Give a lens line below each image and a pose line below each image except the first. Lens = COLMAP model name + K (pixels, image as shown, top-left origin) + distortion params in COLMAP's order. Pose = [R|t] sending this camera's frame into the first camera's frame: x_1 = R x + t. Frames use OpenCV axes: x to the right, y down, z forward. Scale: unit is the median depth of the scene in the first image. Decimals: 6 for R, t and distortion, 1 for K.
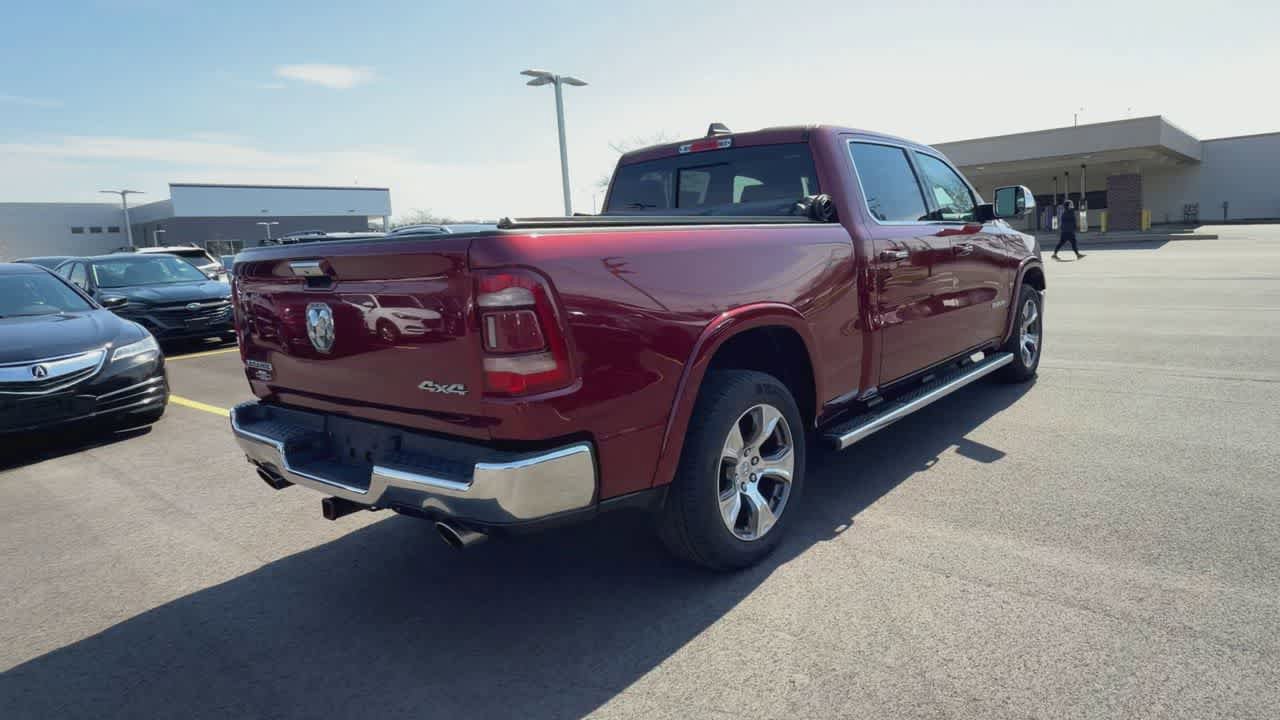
lens RADIAL K [[755.1, 0, 757.9], [0, 755.1, 335.2], [0, 0, 1]] dist [-0.001169, 0.002837]
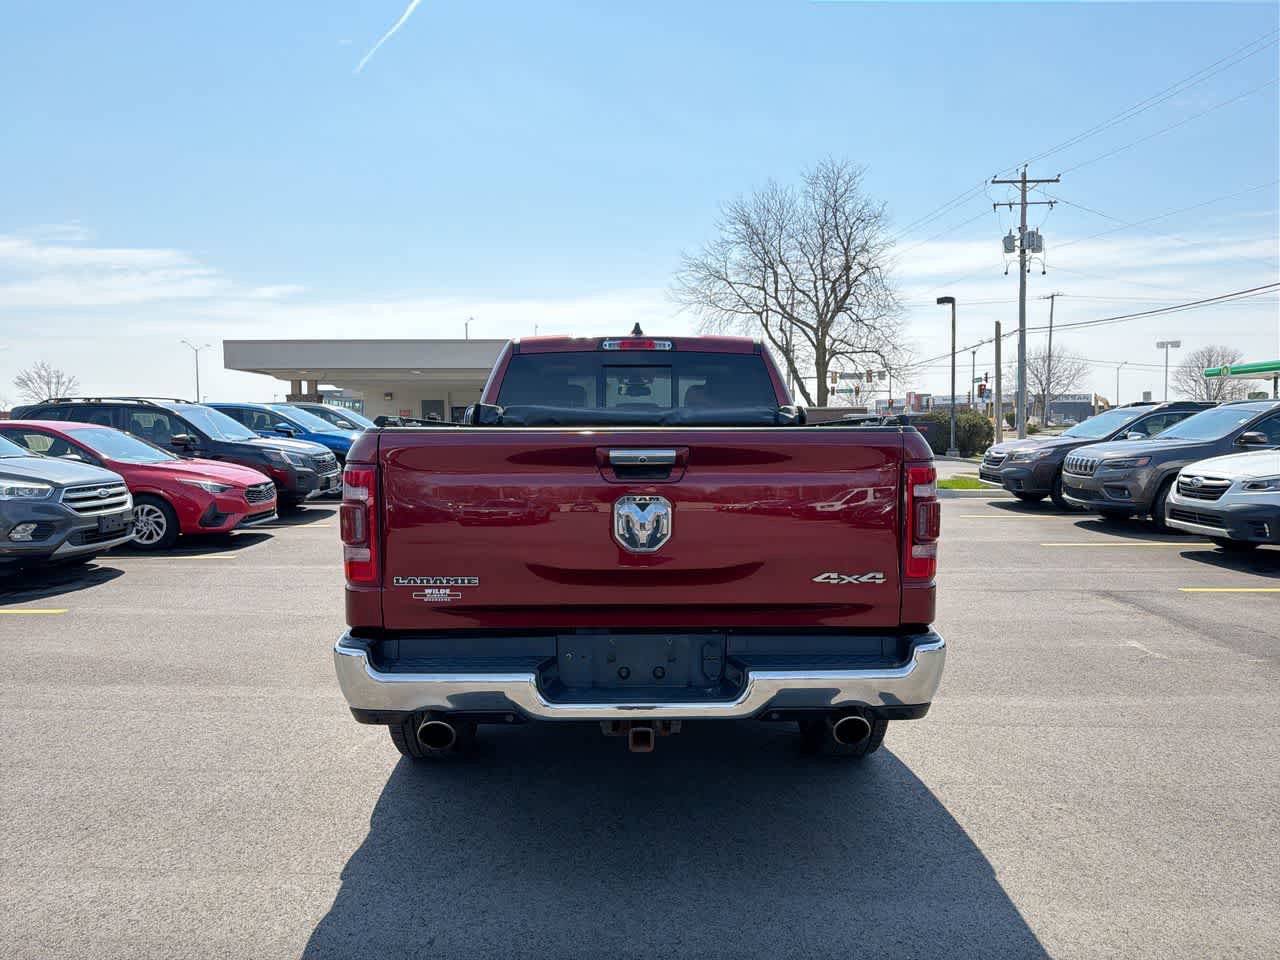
lens RADIAL K [[865.6, 0, 647.8], [0, 865.6, 485.3], [0, 0, 1]] dist [0.114155, -0.185326]
pose [[0.808823, 0.012608, 0.587917, -0.947784], [0.039376, 0.996365, -0.075539, 0.016439], [-0.586733, 0.084247, 0.805386, 0.149757]]
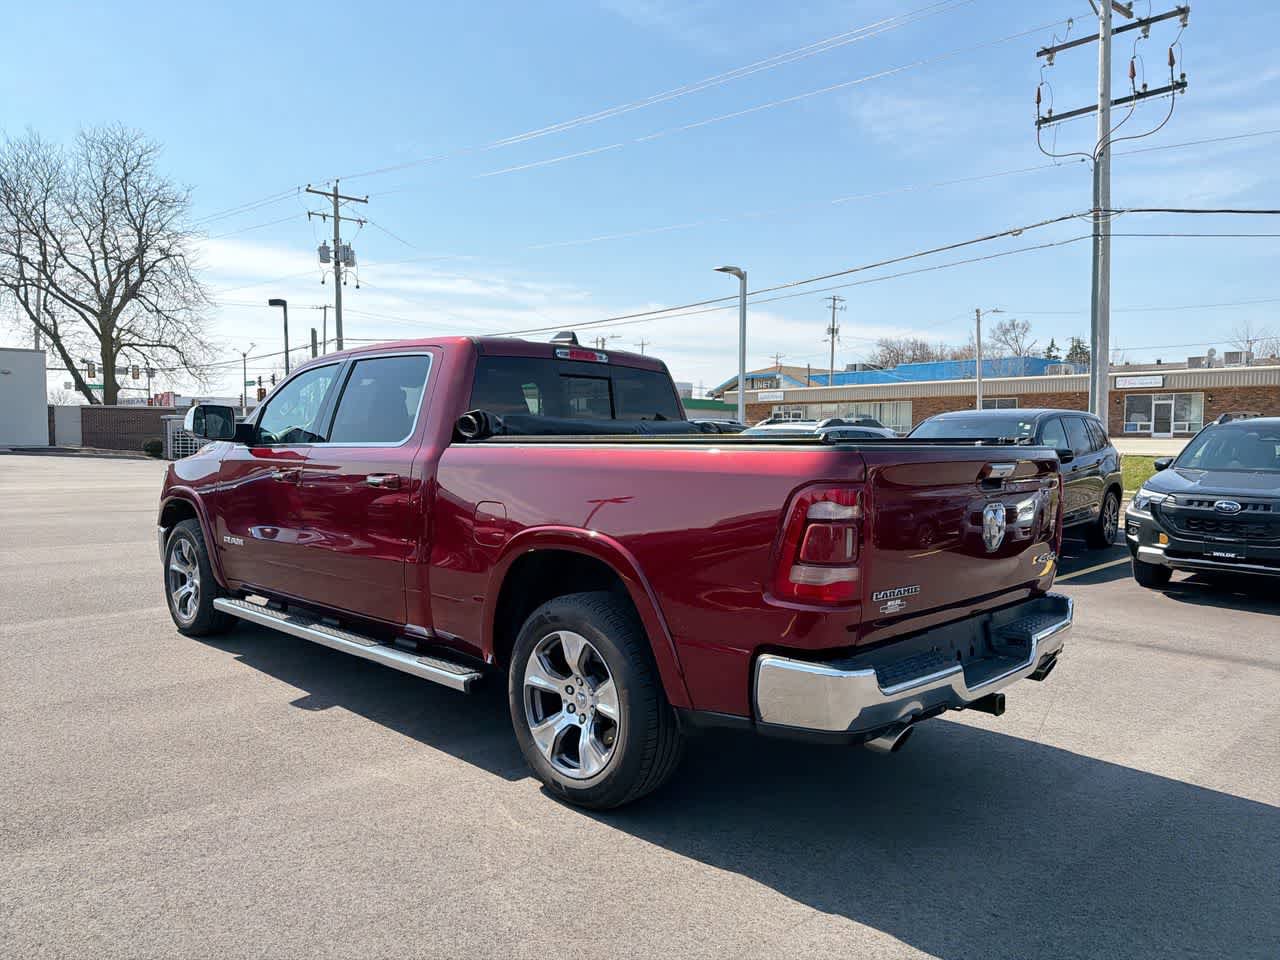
lens RADIAL K [[890.6, 0, 617.5], [0, 890.6, 484.0], [0, 0, 1]] dist [-0.000816, -0.004024]
pose [[0.173093, 0.003478, 0.984899, -1.533942], [0.110073, 0.993661, -0.022854, -0.080607], [-0.978735, 0.112367, 0.171612, 1.042892]]
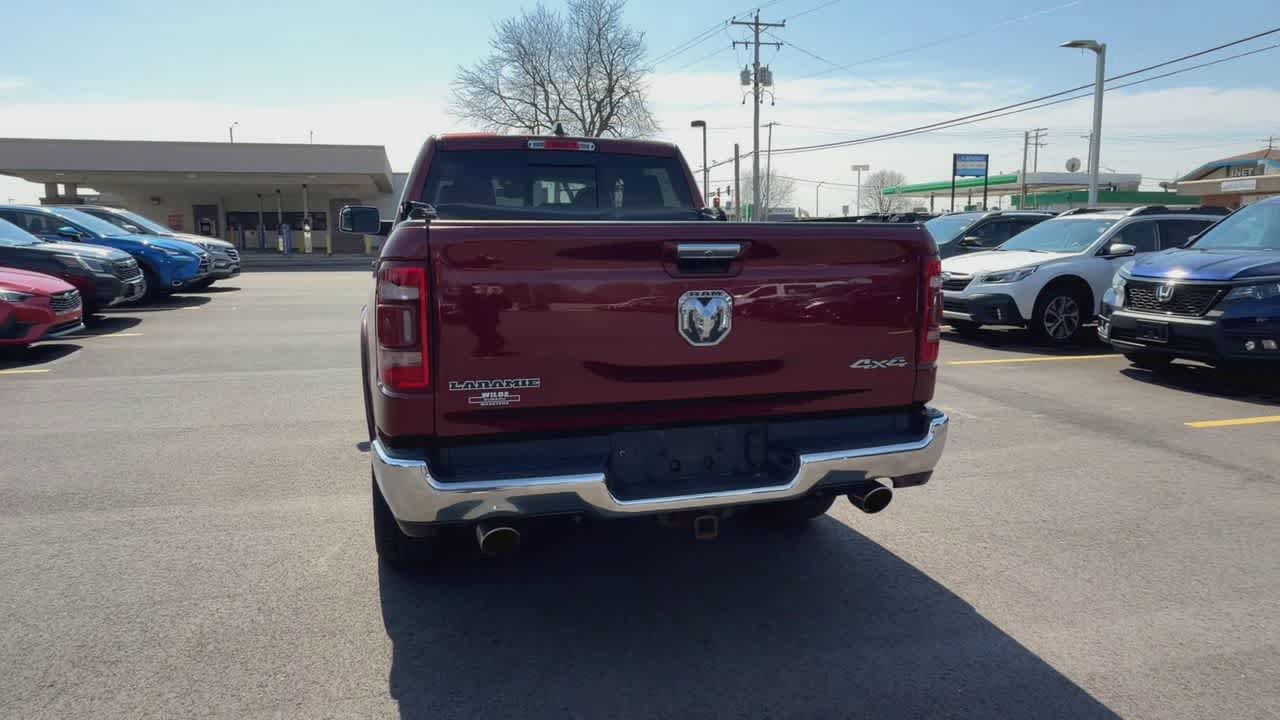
lens RADIAL K [[784.8, 0, 637.0], [0, 784.8, 342.6], [0, 0, 1]] dist [-0.002230, -0.000269]
pose [[0.623218, -0.053881, 0.780190, -1.090988], [0.073258, 0.997259, 0.010354, 0.001435], [-0.778609, 0.050702, 0.625458, 0.400612]]
